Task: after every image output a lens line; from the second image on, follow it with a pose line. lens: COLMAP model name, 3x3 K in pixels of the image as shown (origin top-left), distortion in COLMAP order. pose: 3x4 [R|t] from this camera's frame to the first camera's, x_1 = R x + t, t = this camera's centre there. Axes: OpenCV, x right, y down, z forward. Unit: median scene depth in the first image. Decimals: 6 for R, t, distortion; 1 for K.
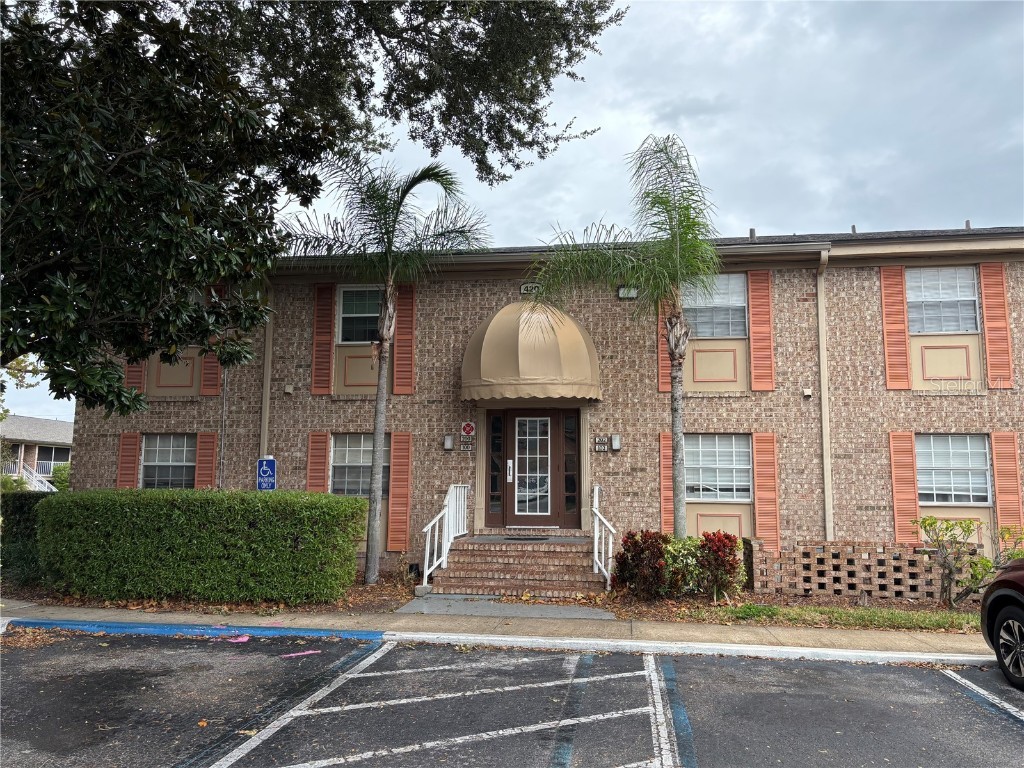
lens RADIAL K [[768.2, 0, 511.4], [0, 768.2, 378.3], [0, 0, 1]] dist [0.090326, -0.162141]
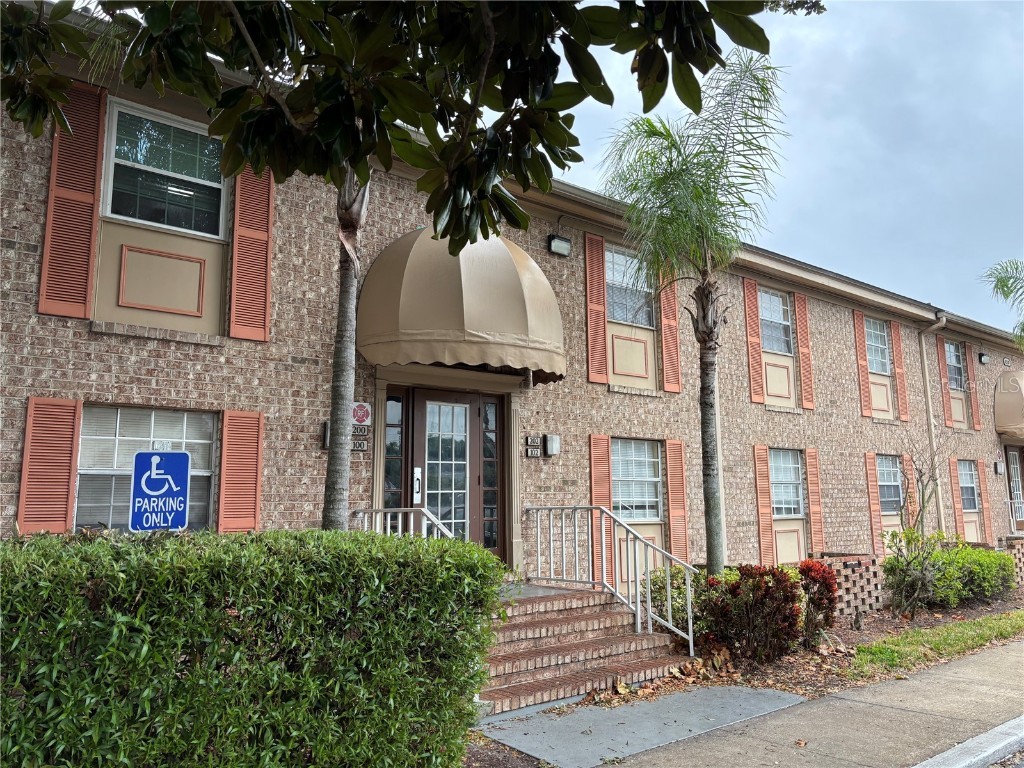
lens RADIAL K [[768.2, 0, 511.4], [0, 768.2, 378.3], [0, 0, 1]] dist [0.090326, -0.162141]
pose [[0.678669, 0.101443, 0.727405, -0.428931], [-0.083136, 0.994660, -0.061149, 0.068632], [-0.729724, -0.018974, 0.683478, 0.538325]]
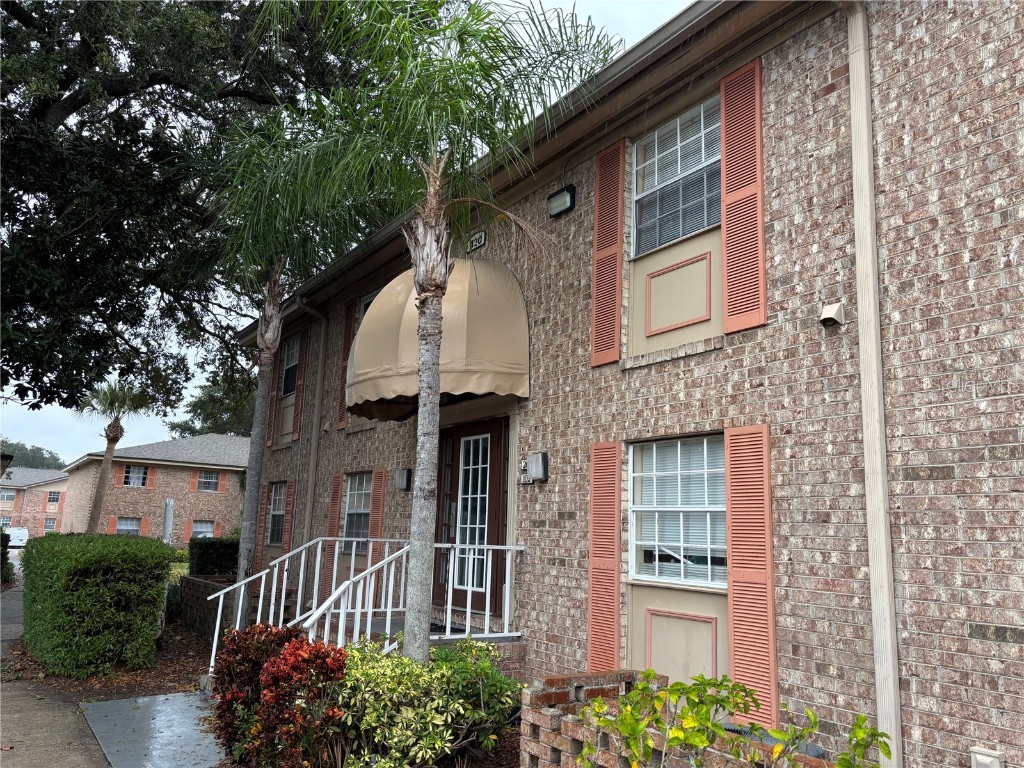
lens RADIAL K [[768.4, 0, 512.0], [0, 768.4, 384.0], [0, 0, 1]] dist [0.070368, -0.066935]
pose [[0.668474, -0.127654, -0.732699, 0.548872], [0.071934, 0.991638, -0.107140, 0.082700], [0.740249, 0.018914, 0.672067, 0.613643]]
